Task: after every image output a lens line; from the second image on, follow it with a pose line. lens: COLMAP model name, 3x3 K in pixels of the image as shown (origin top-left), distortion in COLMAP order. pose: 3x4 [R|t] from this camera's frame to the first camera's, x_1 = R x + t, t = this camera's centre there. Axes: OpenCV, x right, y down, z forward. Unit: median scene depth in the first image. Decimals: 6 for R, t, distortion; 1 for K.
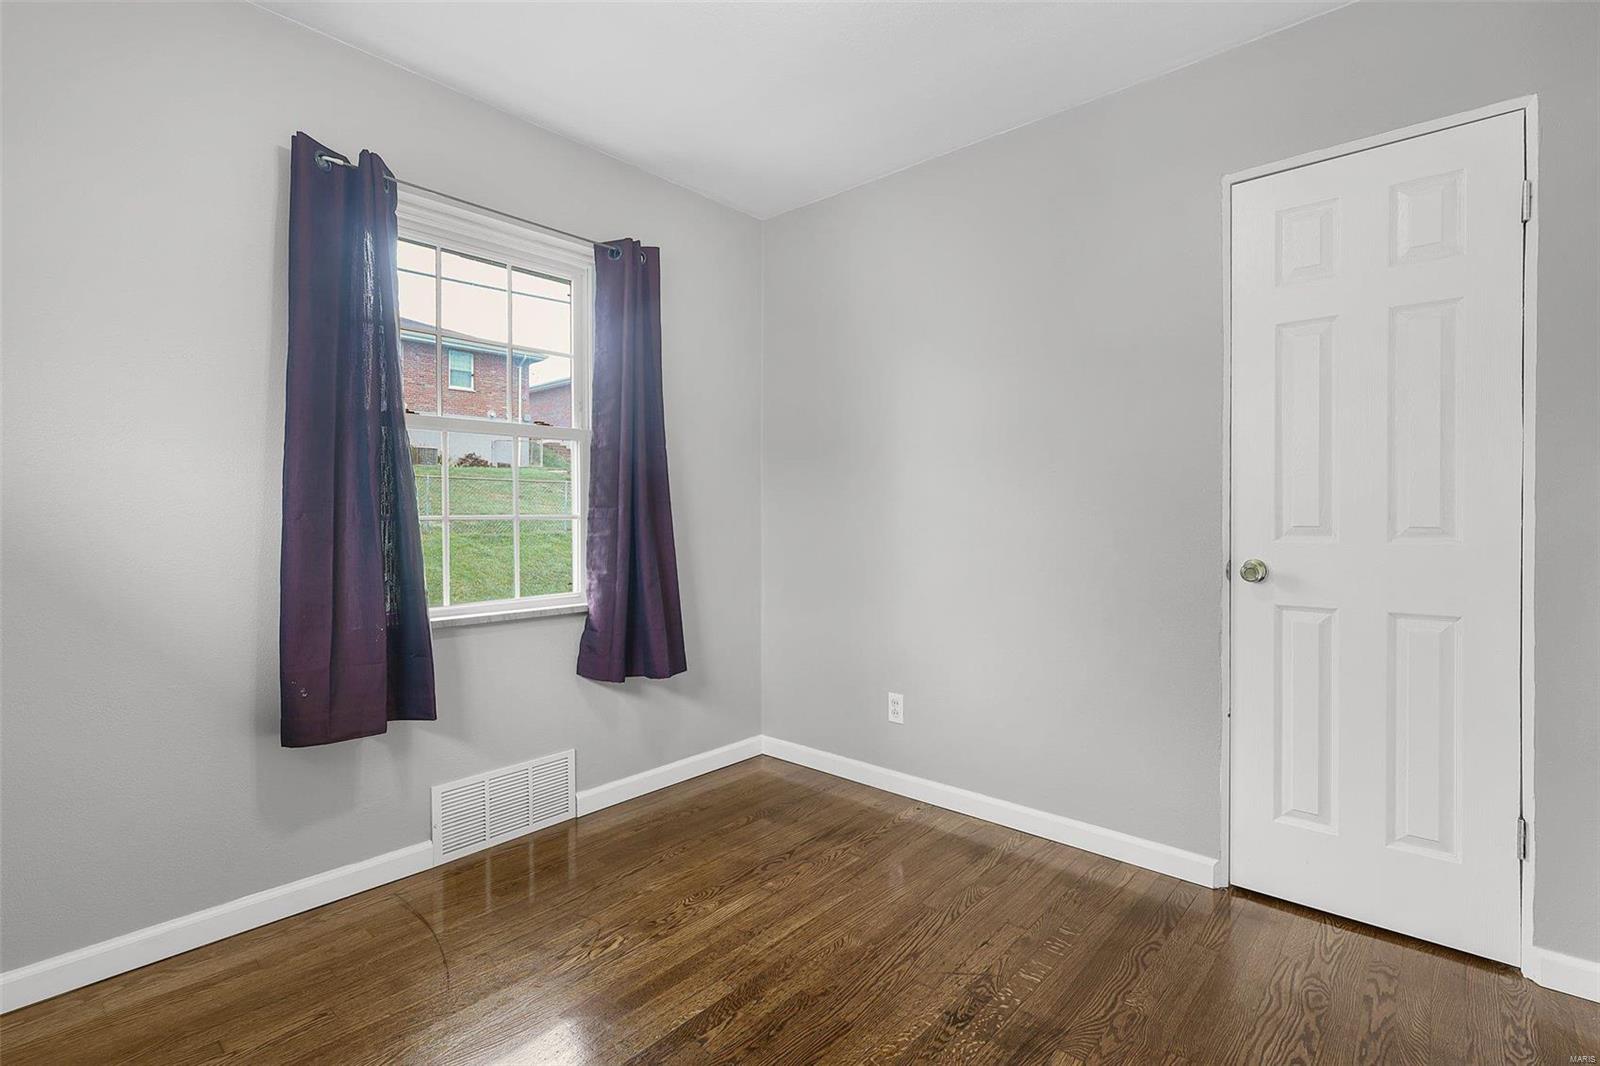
lens RADIAL K [[747.2, 0, 796.9], [0, 747.2, 515.9], [0, 0, 1]] dist [0.000856, 0.001614]
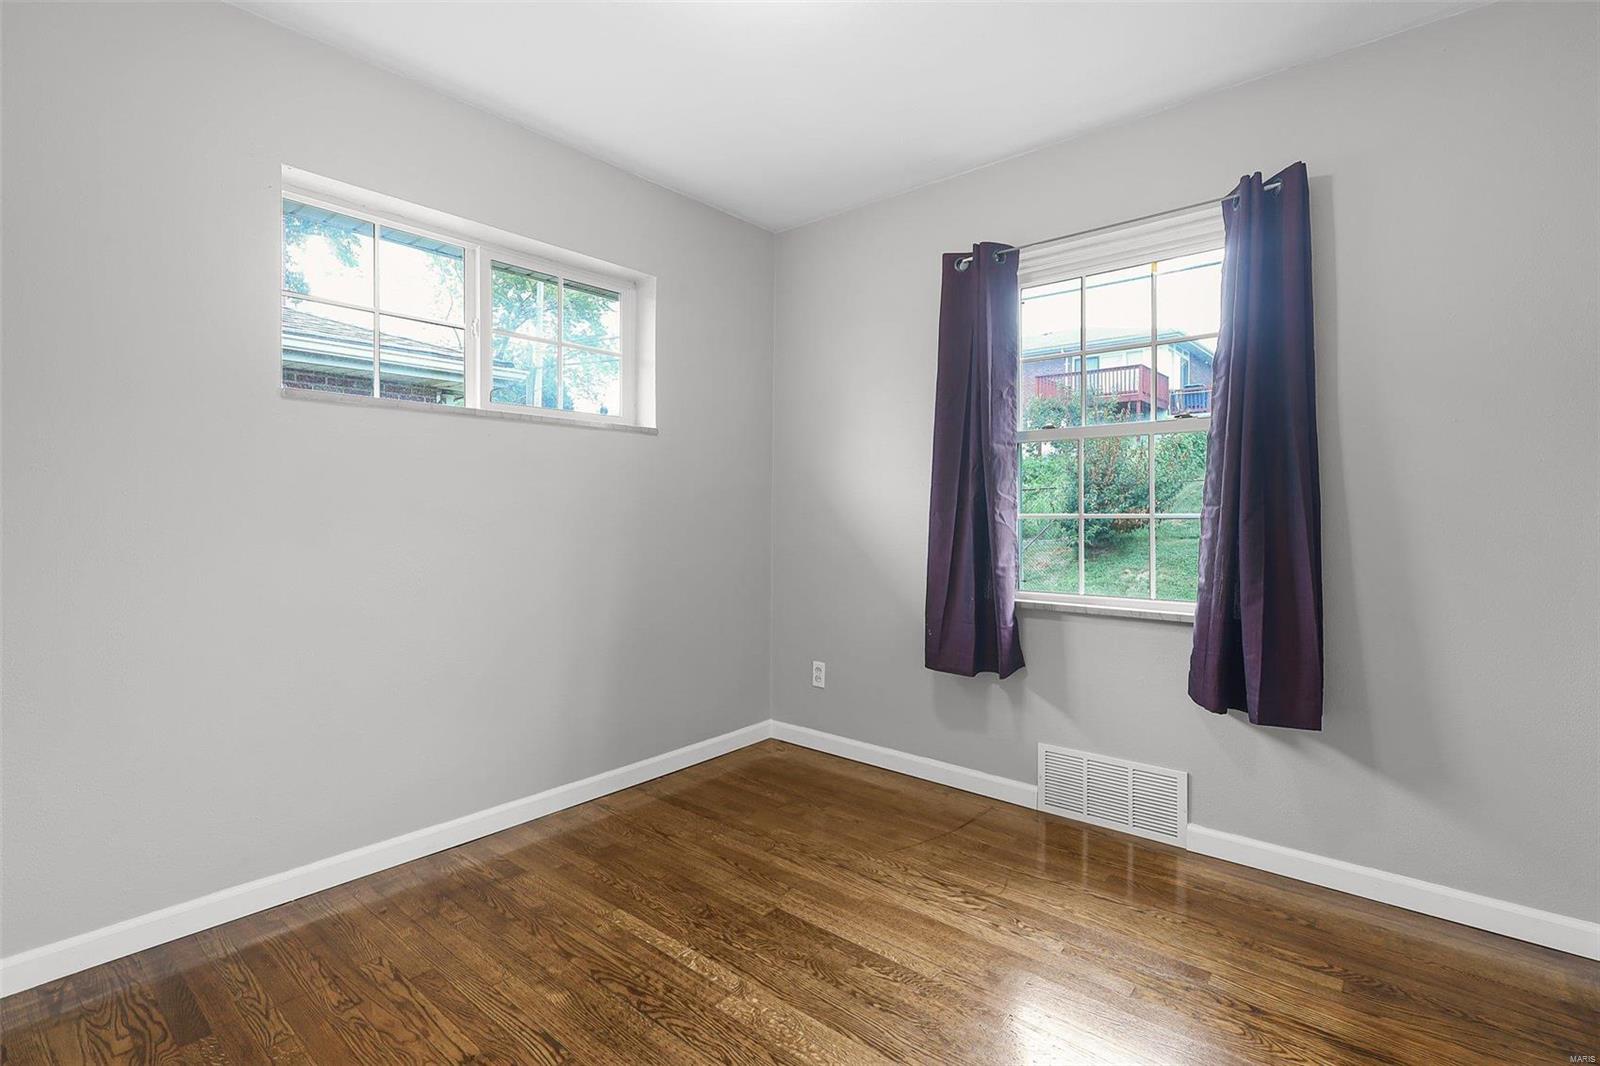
lens RADIAL K [[754.1, 0, 800.0], [0, 754.1, 509.3], [0, 0, 1]] dist [0.003192, 0.001062]
pose [[0.020281, -0.006699, -0.999772, 0.620403], [-0.007490, 0.999948, -0.006852, 0.003184], [0.999766, 0.007628, 0.020230, 0.523217]]
